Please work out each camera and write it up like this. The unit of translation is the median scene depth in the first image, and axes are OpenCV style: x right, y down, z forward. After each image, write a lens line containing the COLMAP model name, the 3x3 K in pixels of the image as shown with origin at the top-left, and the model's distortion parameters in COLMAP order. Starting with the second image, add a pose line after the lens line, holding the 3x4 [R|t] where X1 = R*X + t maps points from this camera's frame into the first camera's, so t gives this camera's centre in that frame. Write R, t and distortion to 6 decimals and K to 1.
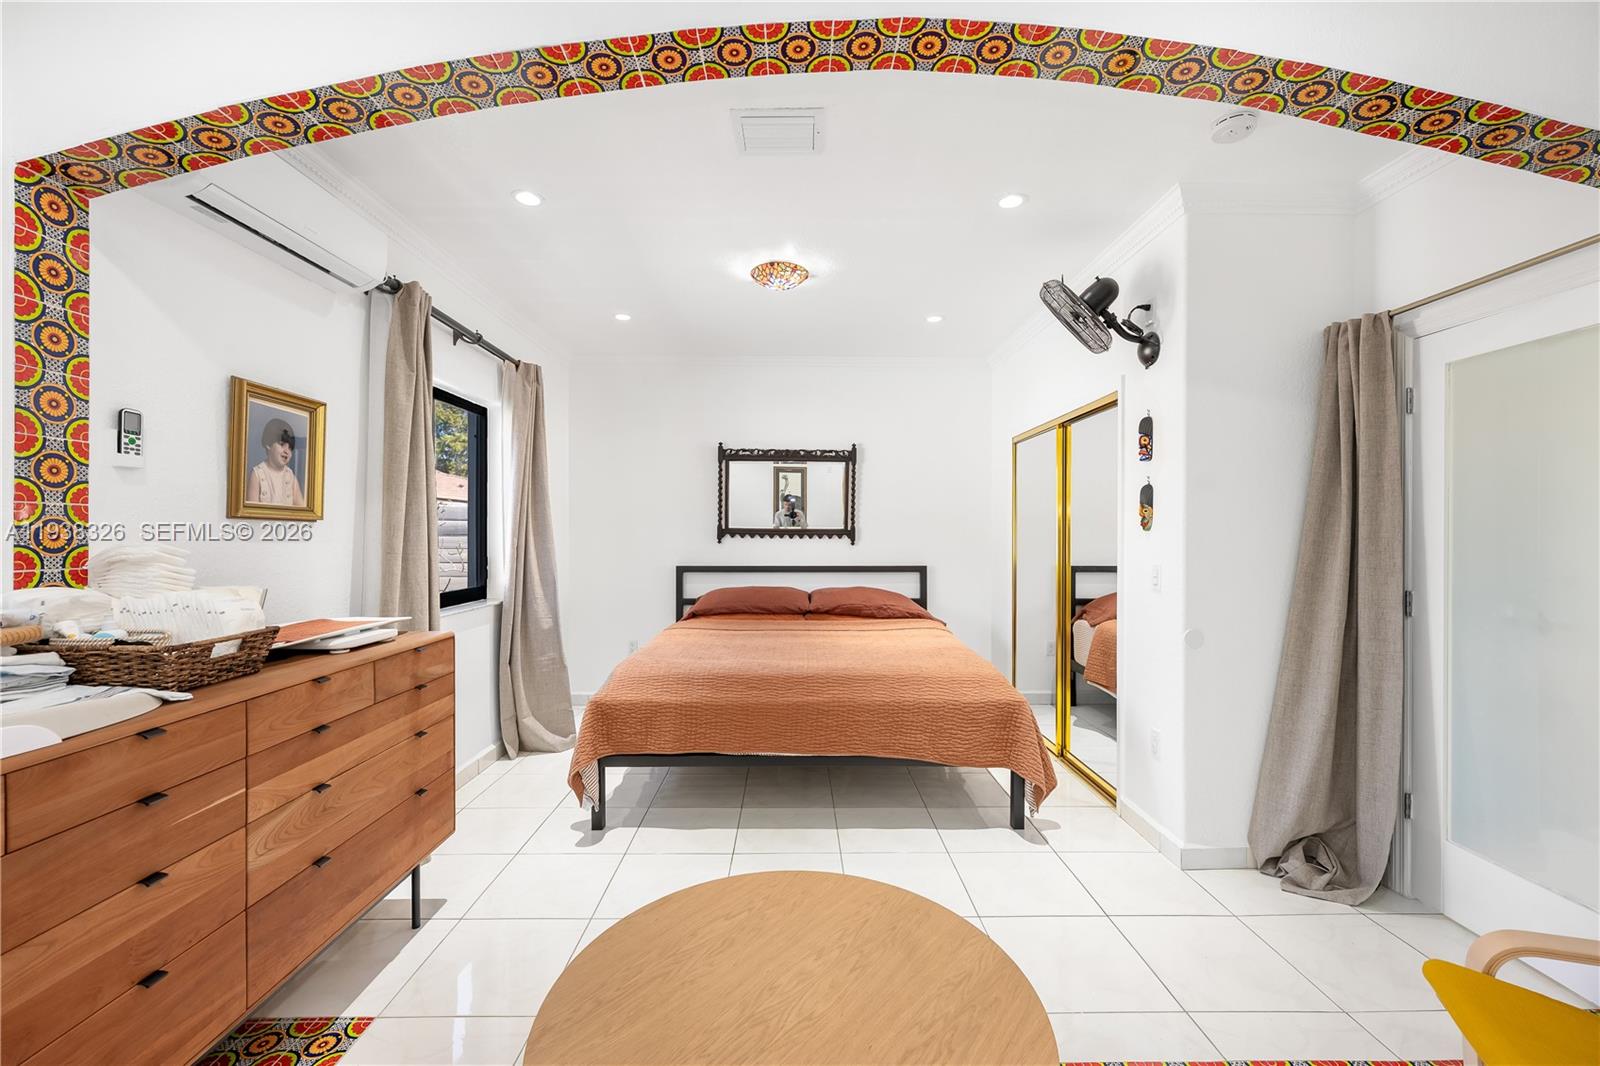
lens RADIAL K [[643.7, 0, 800.3], [0, 643.7, 532.6], [0, 0, 1]] dist [-0.000394, 0.000185]
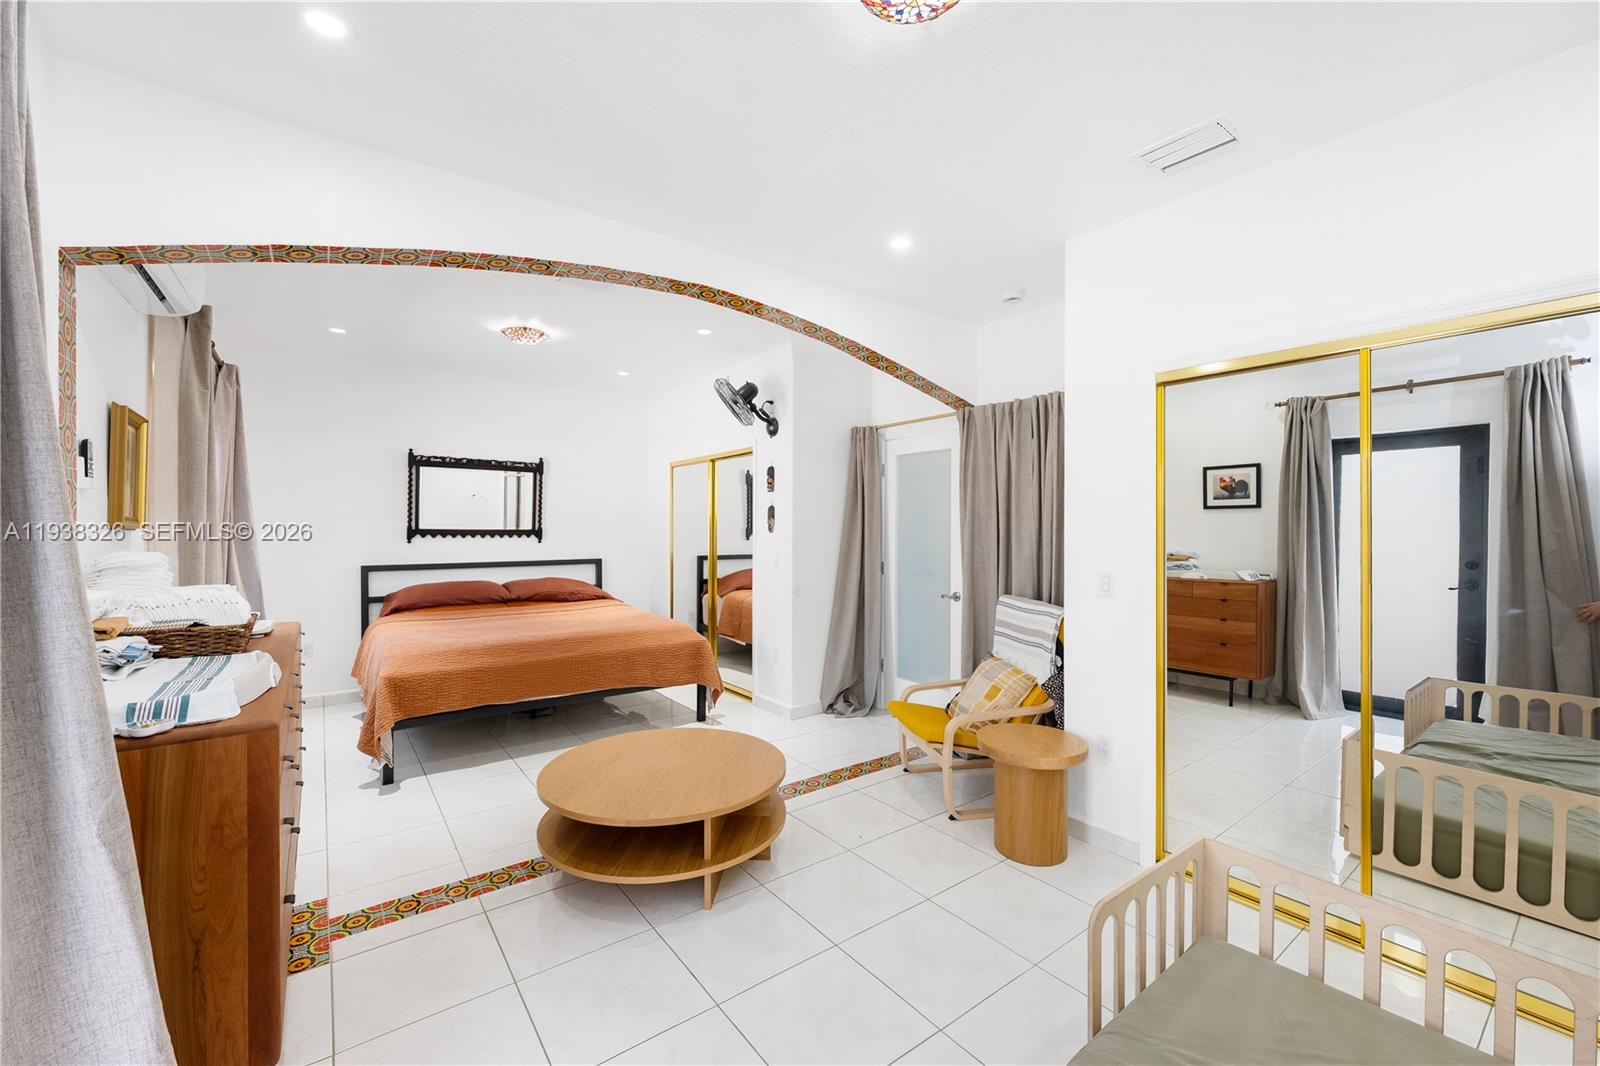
lens RADIAL K [[643.7, 0, 798.0], [0, 643.7, 530.2], [0, 0, 1]] dist [-0.000394, 0.000185]
pose [[0.808650, -0.003841, 0.588278, -0.408105], [0.000273, 0.999981, 0.006154, -0.019535], [-0.588291, -0.004816, 0.808635, -0.424242]]
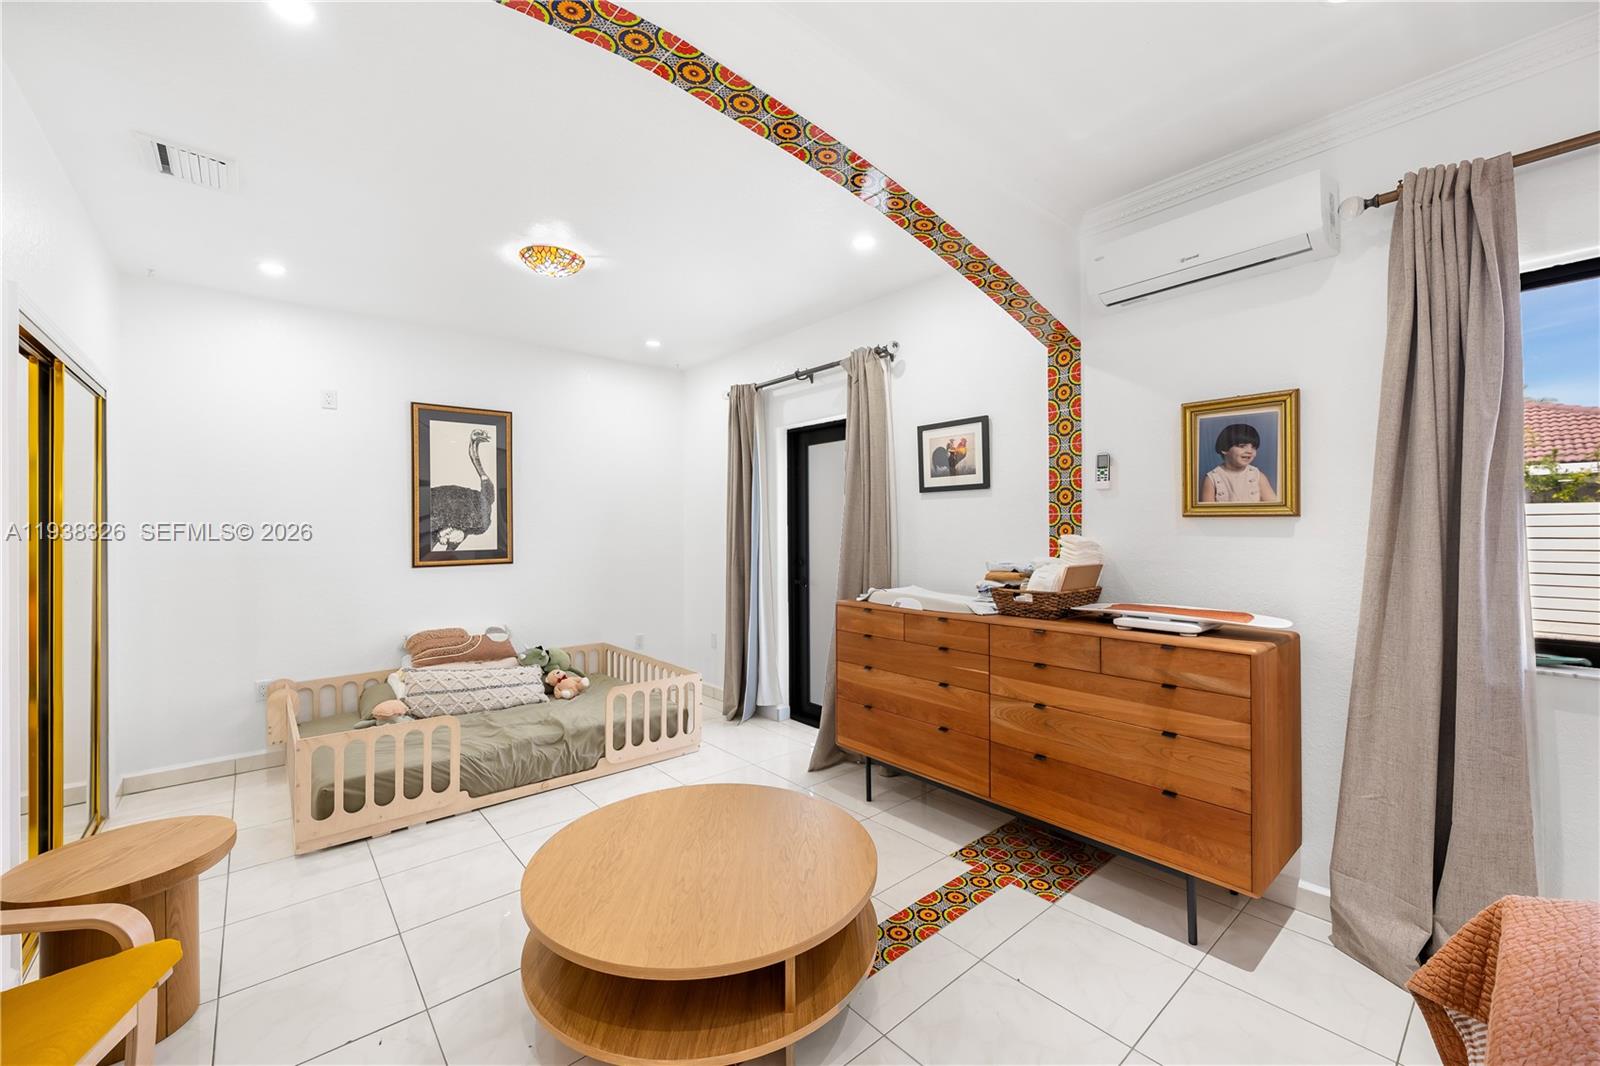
lens RADIAL K [[643.7, 0, 800.8], [0, 643.7, 526.0], [0, 0, 1]] dist [-0.000394, 0.000185]
pose [[-0.768595, -0.000168, -0.639736, 0.532251], [0.006051, 0.999953, -0.007532, 0.000140], [0.639707, -0.009660, -0.768558, 1.592812]]
